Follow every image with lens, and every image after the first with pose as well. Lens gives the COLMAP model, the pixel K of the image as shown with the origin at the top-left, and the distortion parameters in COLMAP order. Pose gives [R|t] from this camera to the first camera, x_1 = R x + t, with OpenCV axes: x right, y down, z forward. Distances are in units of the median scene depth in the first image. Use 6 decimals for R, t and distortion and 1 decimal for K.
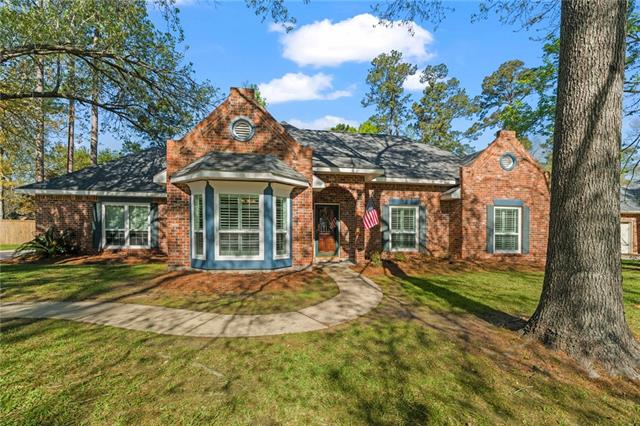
lens RADIAL K [[291.8, 0, 317.4], [0, 291.8, 233.4], [0, 0, 1]] dist [-0.003568, 0.000186]
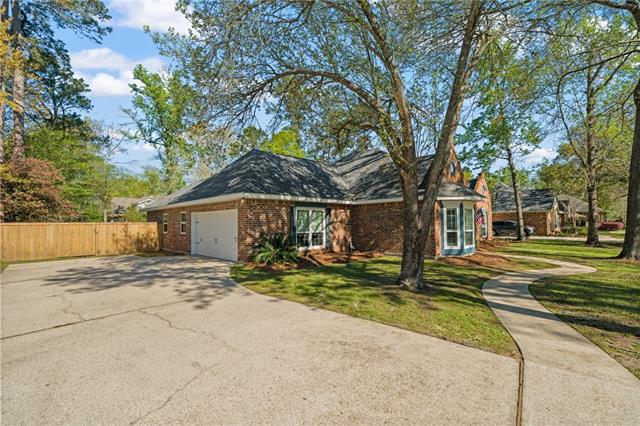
lens RADIAL K [[291.8, 0, 322.5], [0, 291.8, 214.5], [0, 0, 1]] dist [-0.003568, 0.000186]
pose [[0.803628, -0.000638, 0.595132, -1.312278], [0.023967, 0.999223, -0.031293, -0.046668], [-0.594649, 0.039411, 0.803019, 0.092995]]
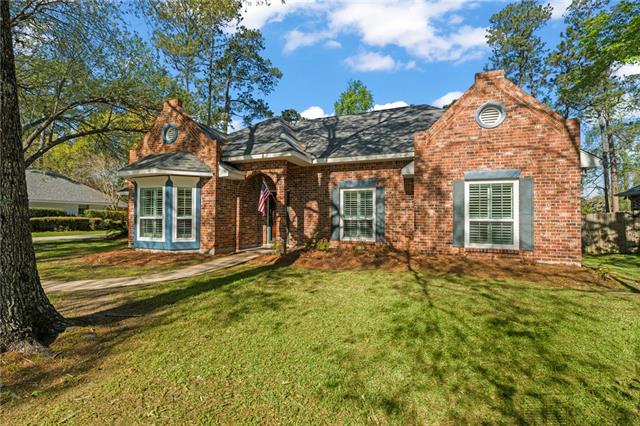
lens RADIAL K [[291.8, 0, 320.5], [0, 291.8, 210.0], [0, 0, 1]] dist [-0.003568, 0.000186]
pose [[0.863264, -0.015591, -0.504512, 0.644807], [-0.000727, 0.999483, -0.032131, 0.000445], [0.504752, 0.028105, 0.862807, 0.204288]]
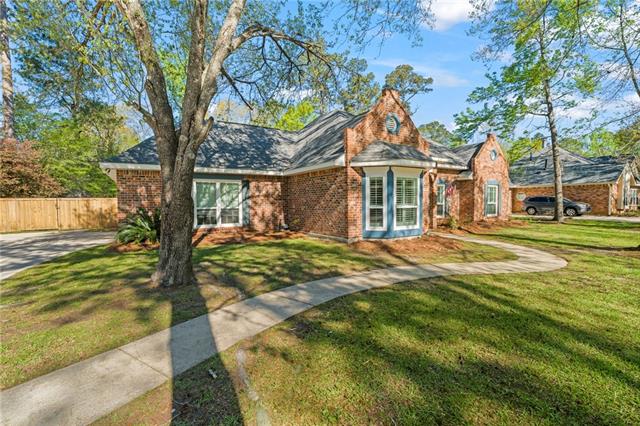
lens RADIAL K [[291.8, 0, 318.6], [0, 291.8, 211.1], [0, 0, 1]] dist [-0.003568, 0.000186]
pose [[0.912841, -0.033730, 0.406919, -0.769372], [0.024158, 0.999298, 0.028640, -0.022986], [-0.407599, -0.016314, 0.913015, -0.008156]]
